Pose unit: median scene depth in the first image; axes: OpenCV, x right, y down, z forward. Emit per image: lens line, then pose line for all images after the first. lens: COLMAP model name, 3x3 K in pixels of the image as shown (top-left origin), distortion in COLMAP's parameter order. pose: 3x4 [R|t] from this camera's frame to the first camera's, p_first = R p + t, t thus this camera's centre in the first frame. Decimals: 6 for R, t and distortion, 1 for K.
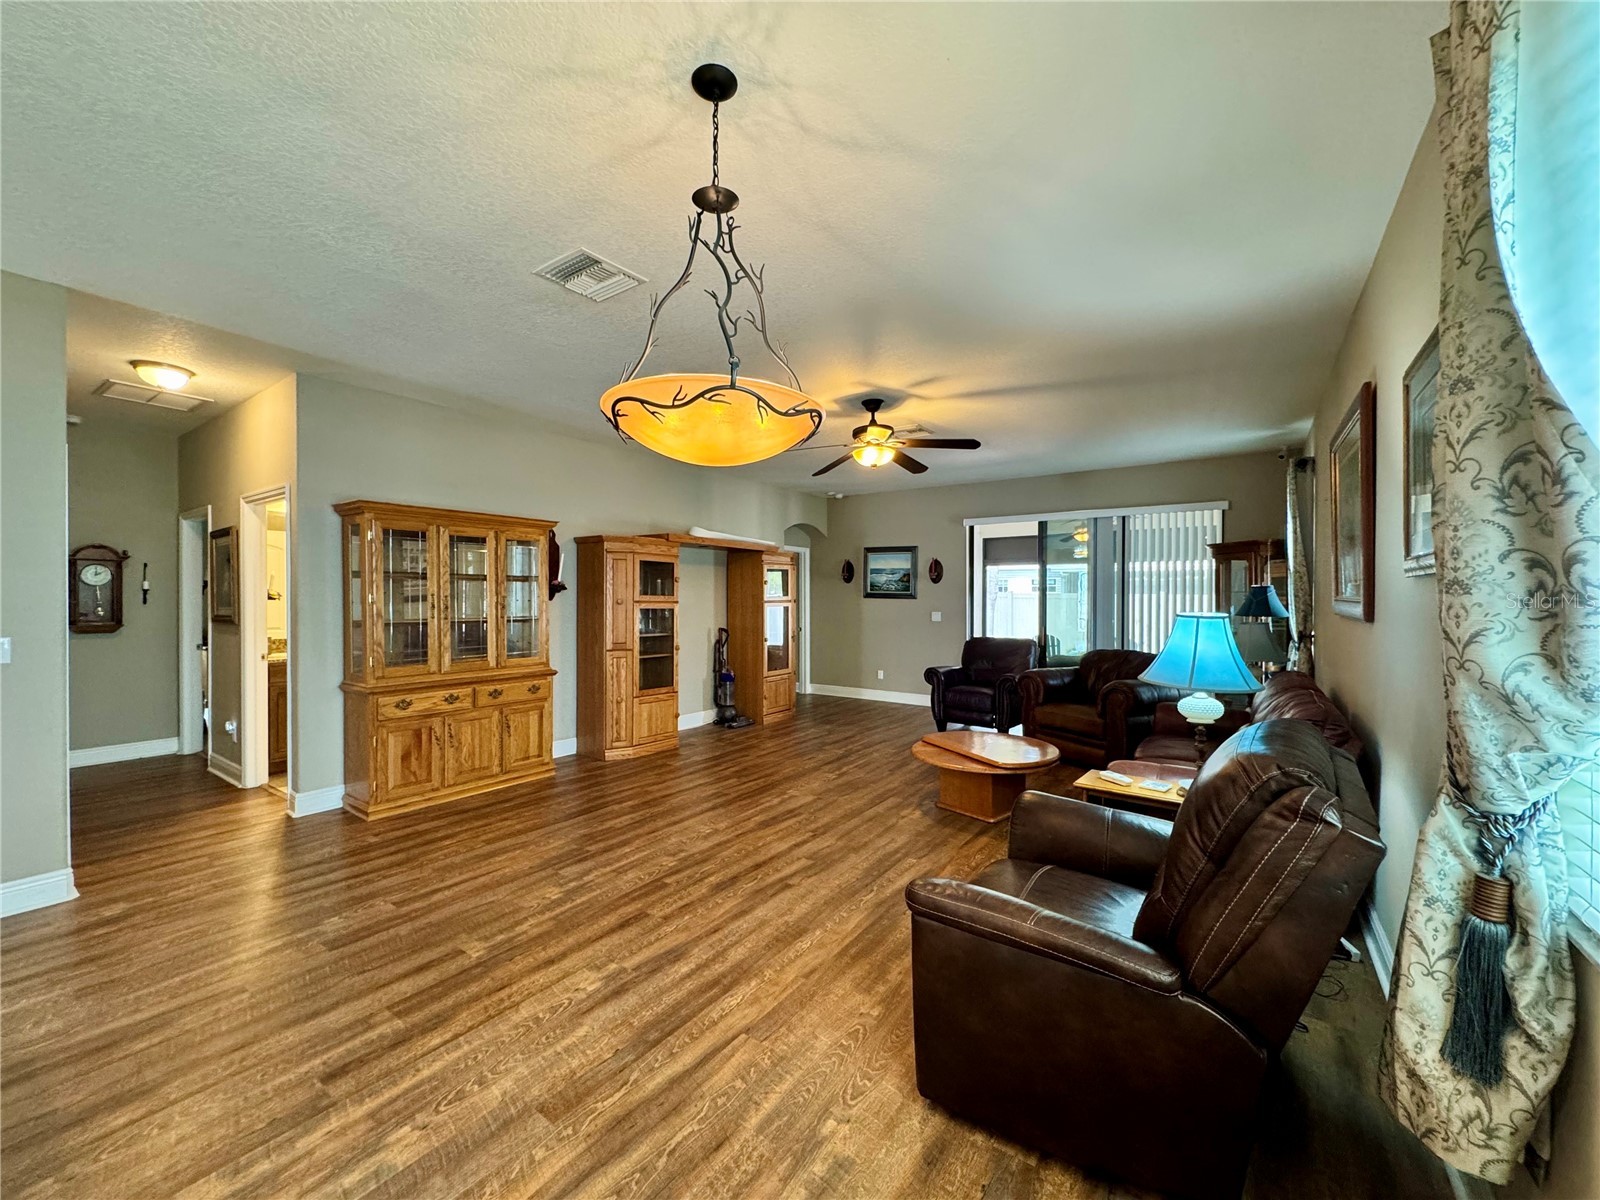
lens RADIAL K [[635.7, 0, 800.0], [0, 635.7, 600.0], [0, 0, 1]] dist [-0.003754, -0.000364]
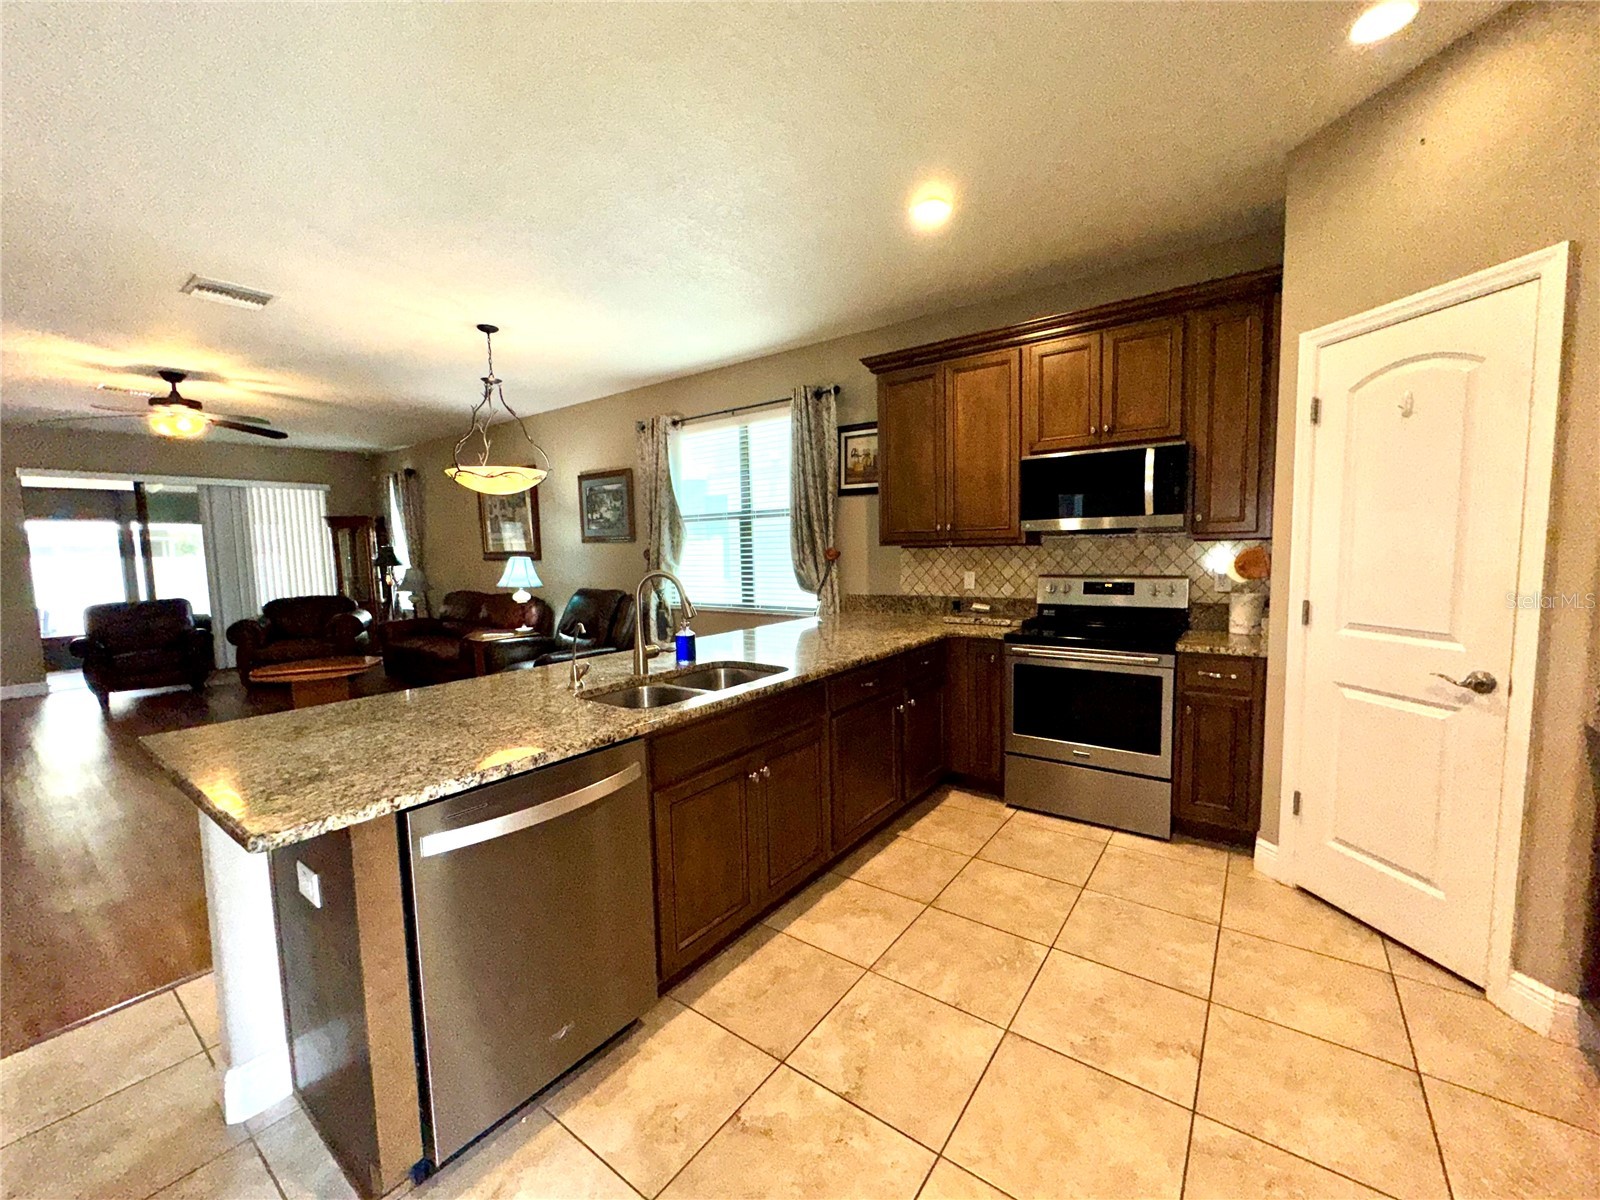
lens RADIAL K [[635.7, 0, 800.0], [0, 635.7, 600.0], [0, 0, 1]] dist [-0.003754, -0.000364]
pose [[0.022094, -0.085986, 0.996051, -1.224006], [0.026230, 0.996001, 0.085400, 0.001529], [-0.999412, 0.024240, 0.024261, -0.082846]]
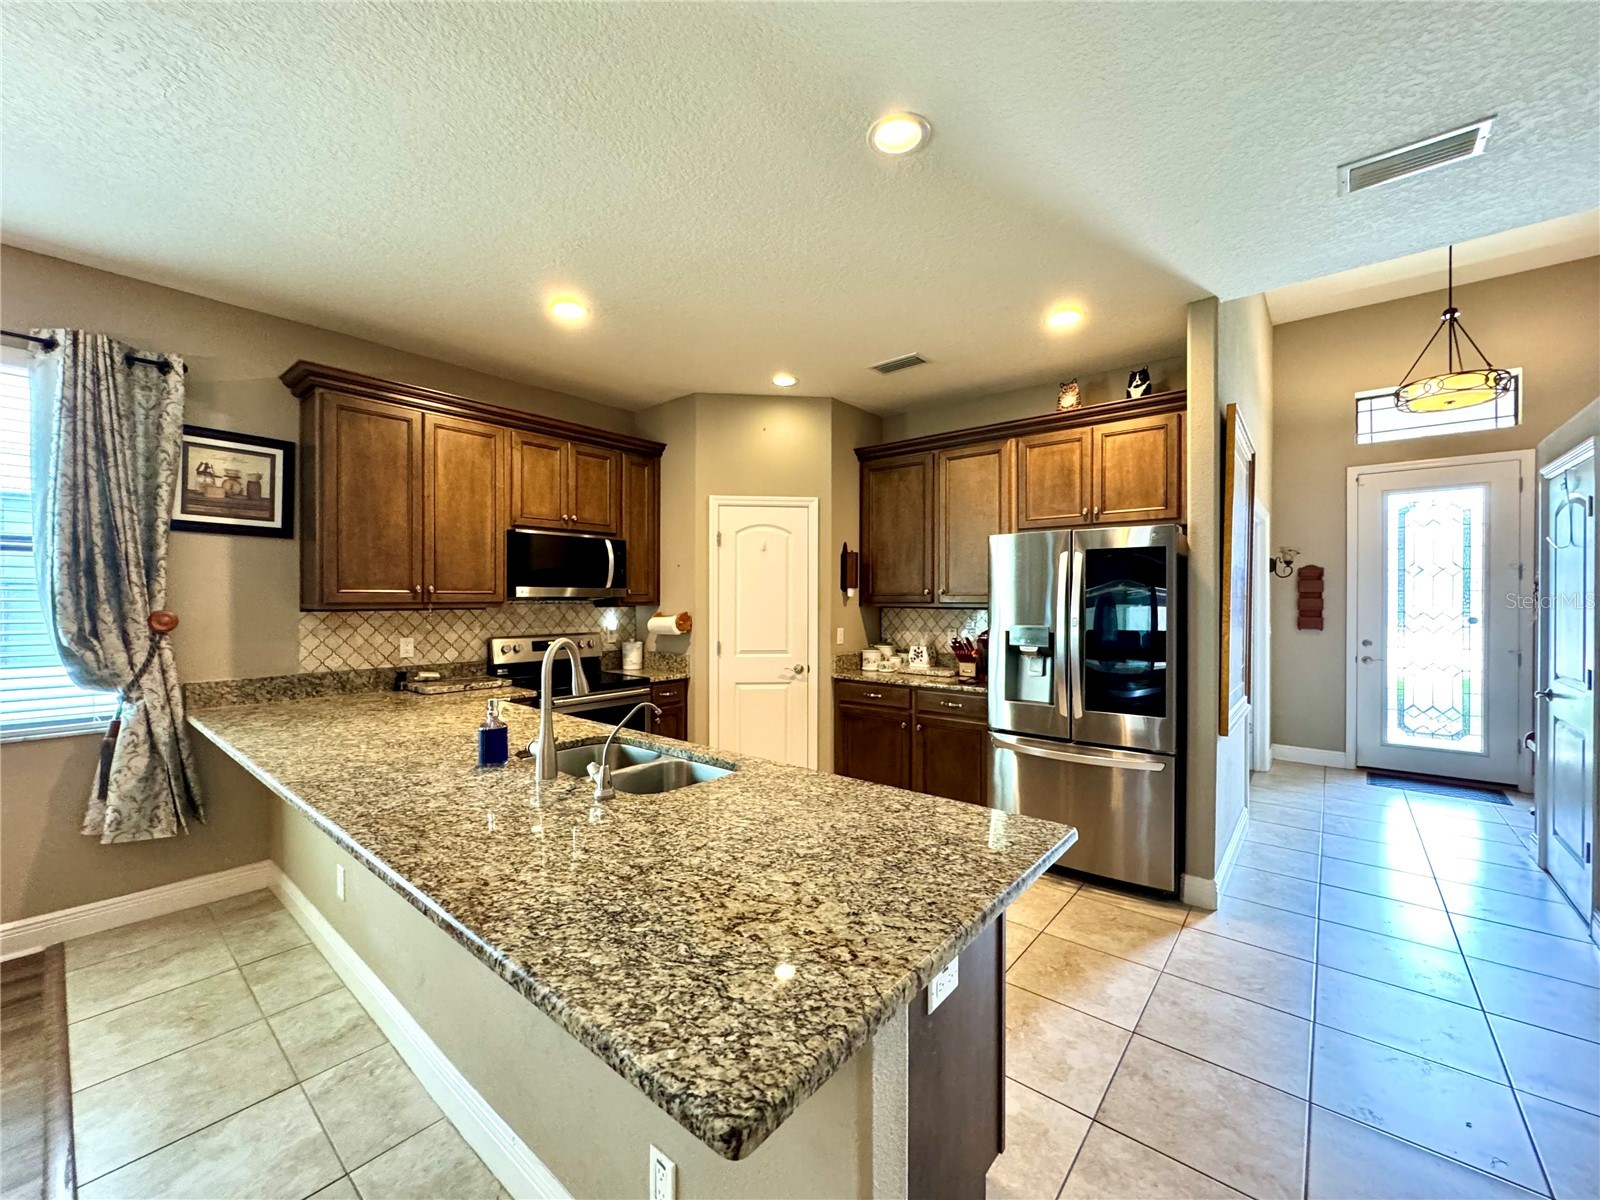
lens RADIAL K [[635.7, 0, 800.0], [0, 635.7, 600.0], [0, 0, 1]] dist [-0.003754, -0.000364]
pose [[-0.996179, -0.003947, 0.087242, -0.810918], [-0.003358, 0.999971, 0.006891, -0.014080], [-0.087267, 0.006572, -0.996163, 0.587825]]
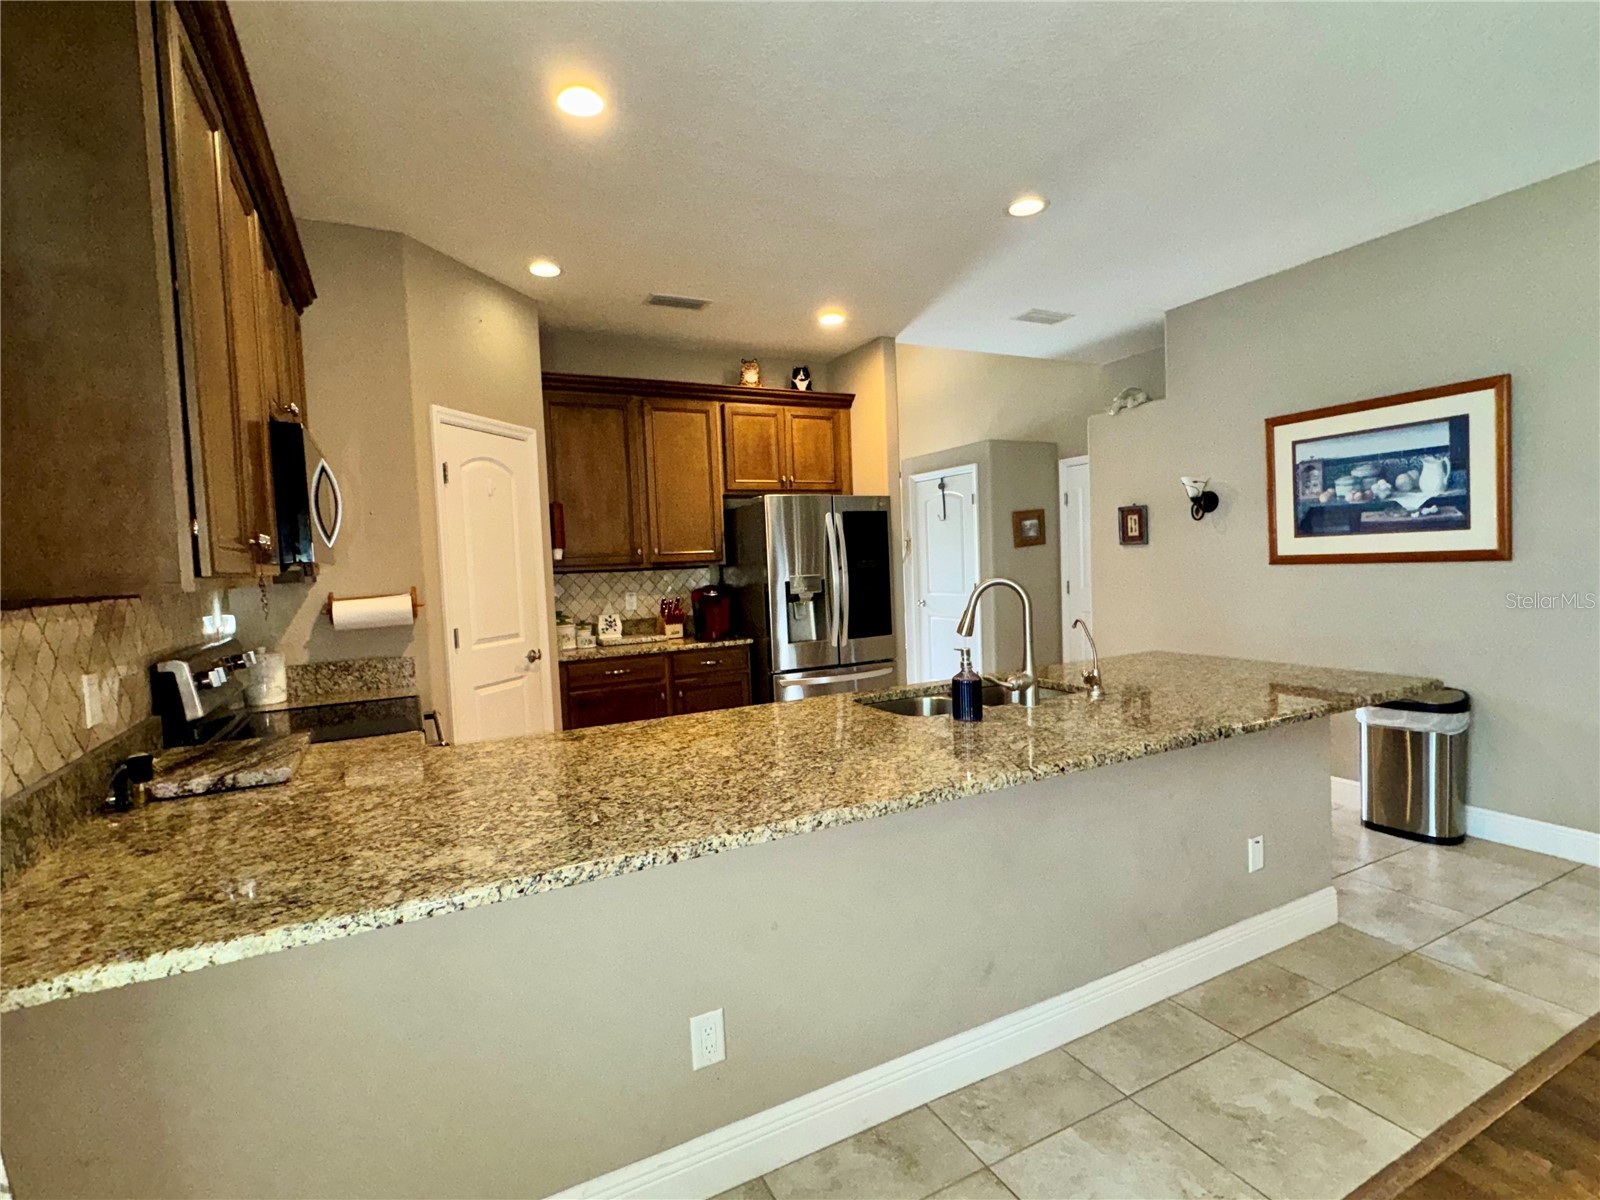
lens RADIAL K [[769.4, 0, 796.7], [0, 769.4, 605.0], [0, 0, 1]] dist [-0.001798, -0.000697]
pose [[-0.466397, 0.069550, -0.881837, 0.104179], [0.035812, 0.997572, 0.059737, 0.000270], [0.883850, -0.003719, -0.467755, 0.230115]]
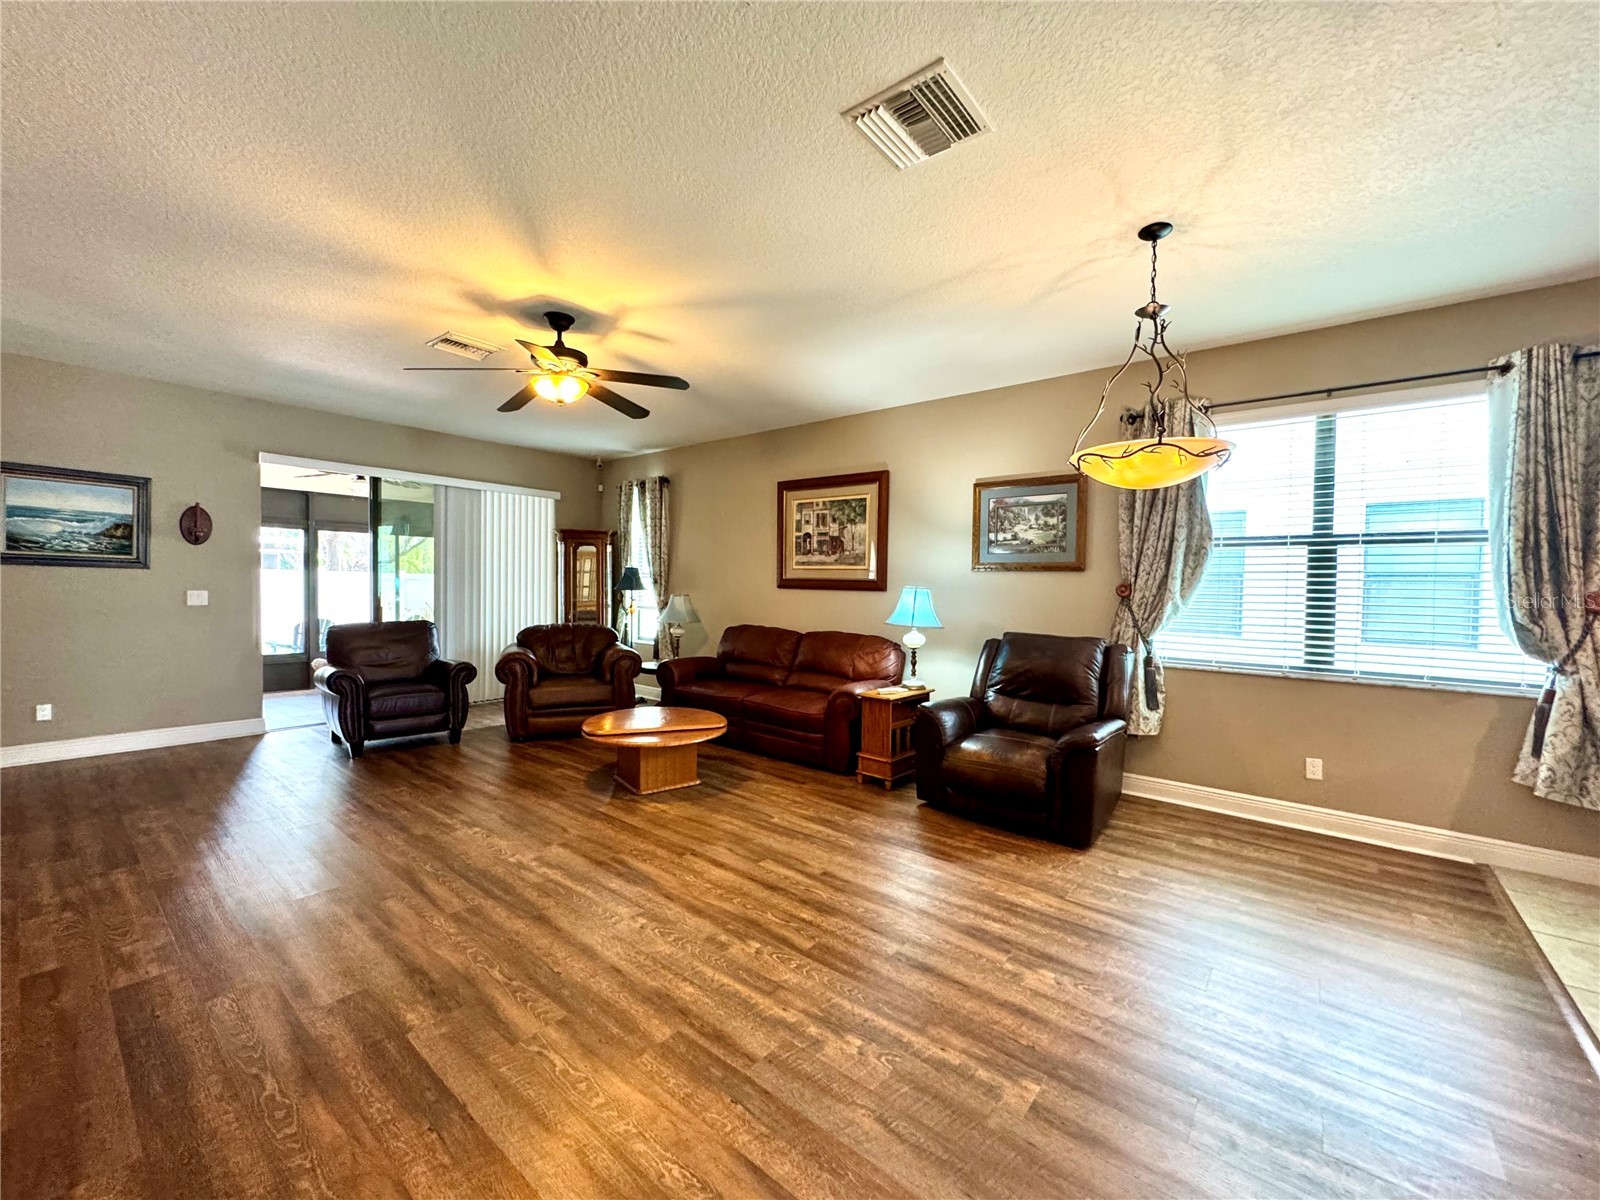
lens RADIAL K [[635.7, 0, 800.0], [0, 635.7, 600.0], [0, 0, 1]] dist [-0.003754, -0.000364]
pose [[0.067808, -0.024299, 0.997402, -0.831643], [-0.012803, 0.999600, 0.025223, 0.010514], [-0.997616, -0.014480, 0.067470, 0.840638]]
